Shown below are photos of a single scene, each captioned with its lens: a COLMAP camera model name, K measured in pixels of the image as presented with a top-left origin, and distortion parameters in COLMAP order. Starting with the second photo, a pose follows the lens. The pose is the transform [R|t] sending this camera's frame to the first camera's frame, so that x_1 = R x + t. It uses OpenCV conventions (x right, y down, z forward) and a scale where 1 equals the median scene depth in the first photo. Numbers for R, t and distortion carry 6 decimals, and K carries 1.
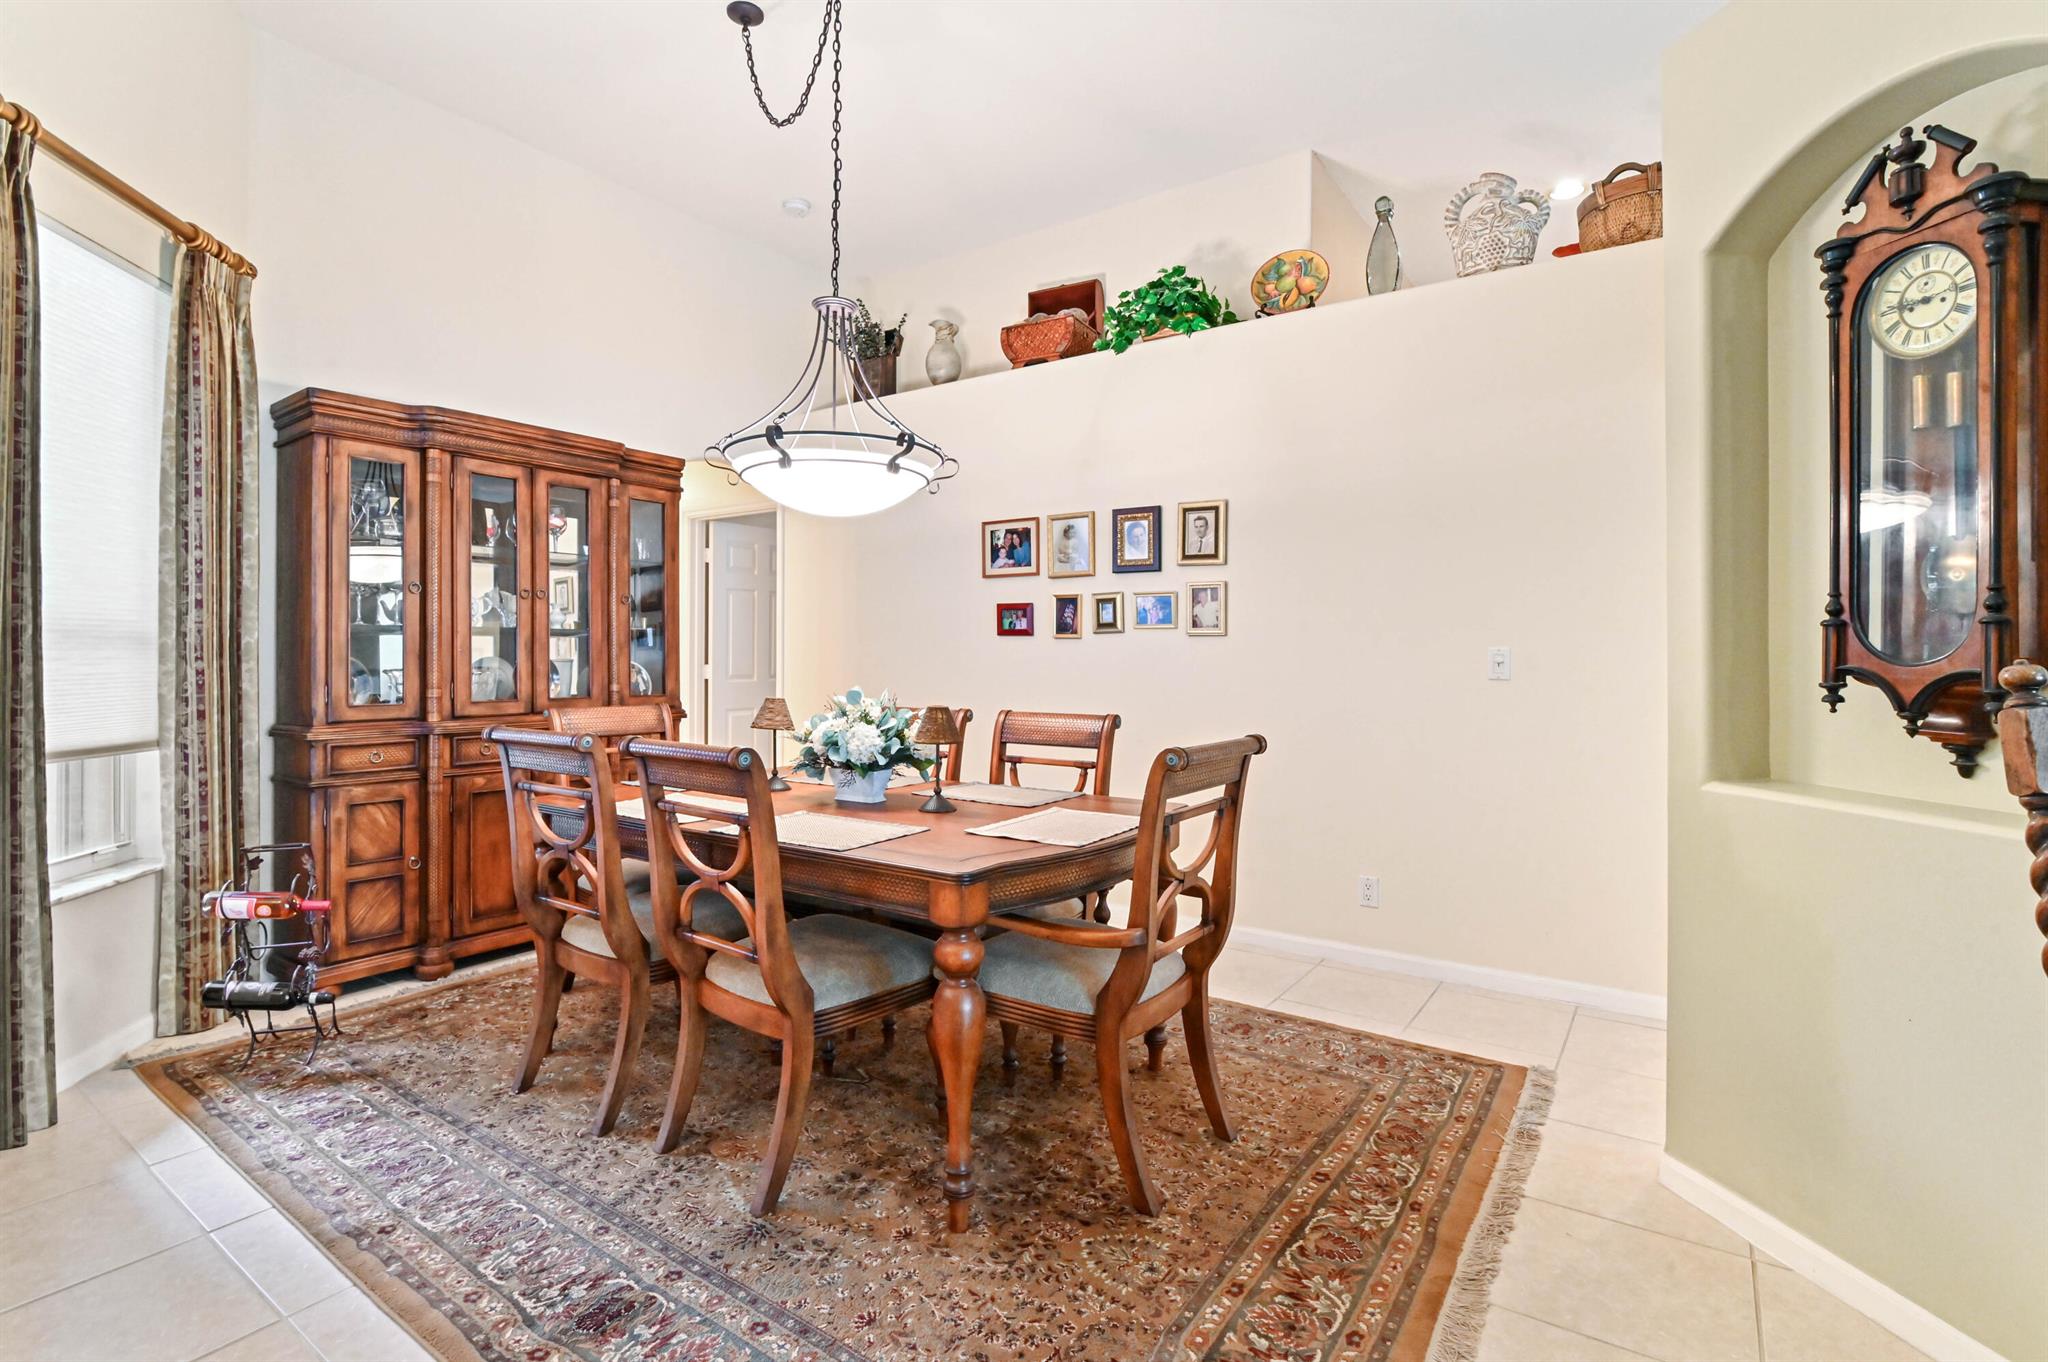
lens RADIAL K [[954.7, 0, 1003.7], [0, 954.7, 650.5], [0, 0, 1]] dist [-0.020057, 0.001419]
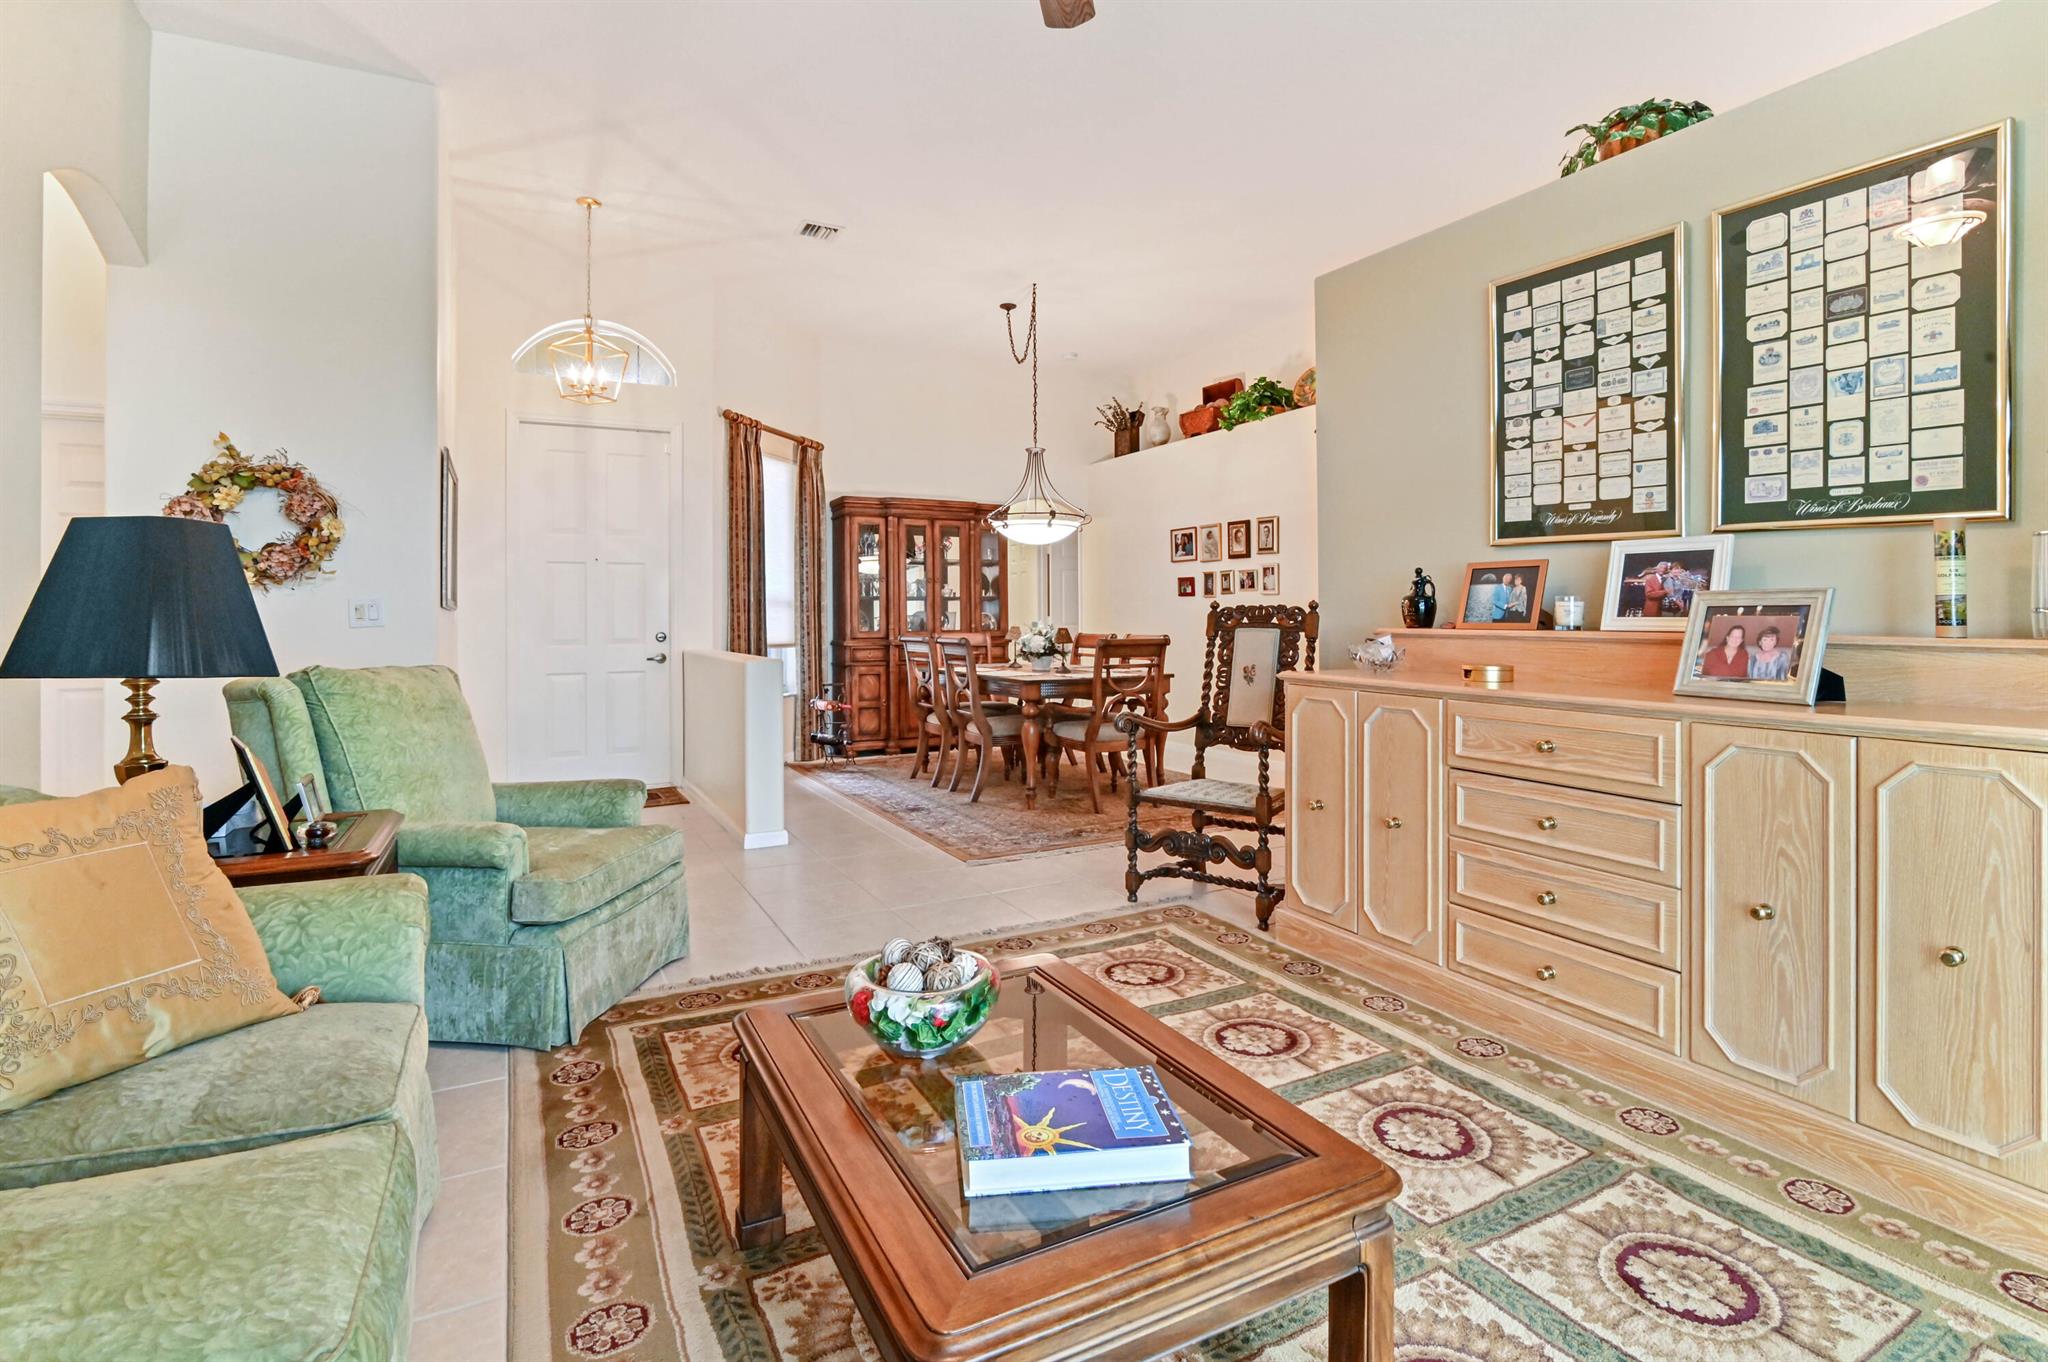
lens RADIAL K [[954.7, 0, 1011.5], [0, 954.7, 619.6], [0, 0, 1]] dist [-0.020057, 0.001419]
pose [[0.889245, -0.003919, -0.457415, 0.666294], [0.007912, 0.999945, 0.006813, 0.015534], [0.457364, -0.009678, 0.889227, -0.852243]]
